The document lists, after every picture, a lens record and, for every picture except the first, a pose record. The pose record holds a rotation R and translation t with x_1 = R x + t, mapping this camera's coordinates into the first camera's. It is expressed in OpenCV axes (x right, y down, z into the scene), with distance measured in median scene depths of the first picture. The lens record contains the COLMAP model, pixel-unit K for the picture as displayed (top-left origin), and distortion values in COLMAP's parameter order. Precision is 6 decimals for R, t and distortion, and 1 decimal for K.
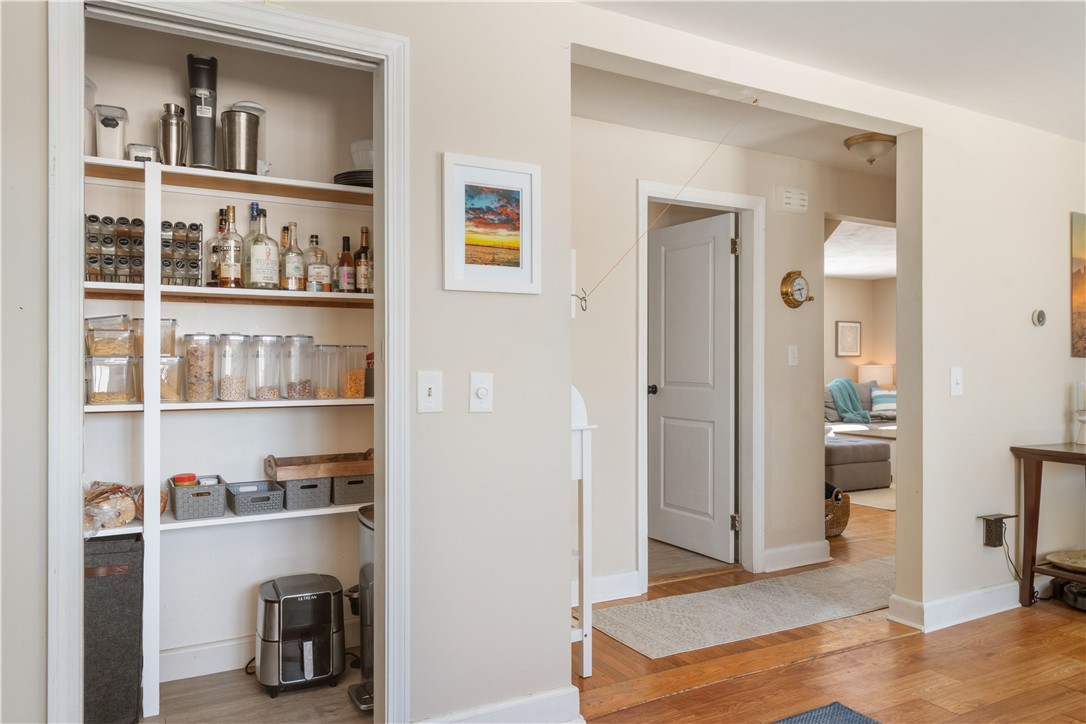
lens RADIAL K [[766.8, 0, 541.6], [0, 766.8, 362.6], [0, 0, 1]] dist [0.005008, 0.000739]
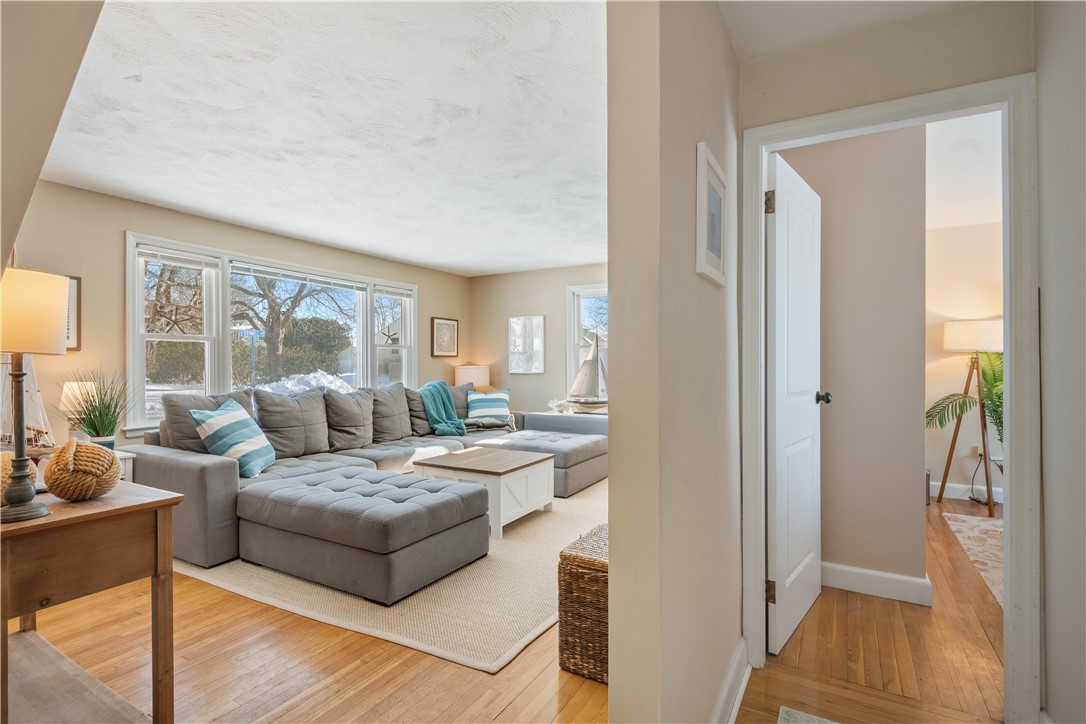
lens RADIAL K [[512.6, 0, 544.4], [0, 512.6, 363.7], [0, 0, 1]] dist [-0.011431, -0.000059]
pose [[0.860264, -0.004628, 0.509828, 0.206839], [0.006230, 0.999980, -0.001435, 0.002275], [-0.509811, 0.004411, 0.860275, 0.450527]]
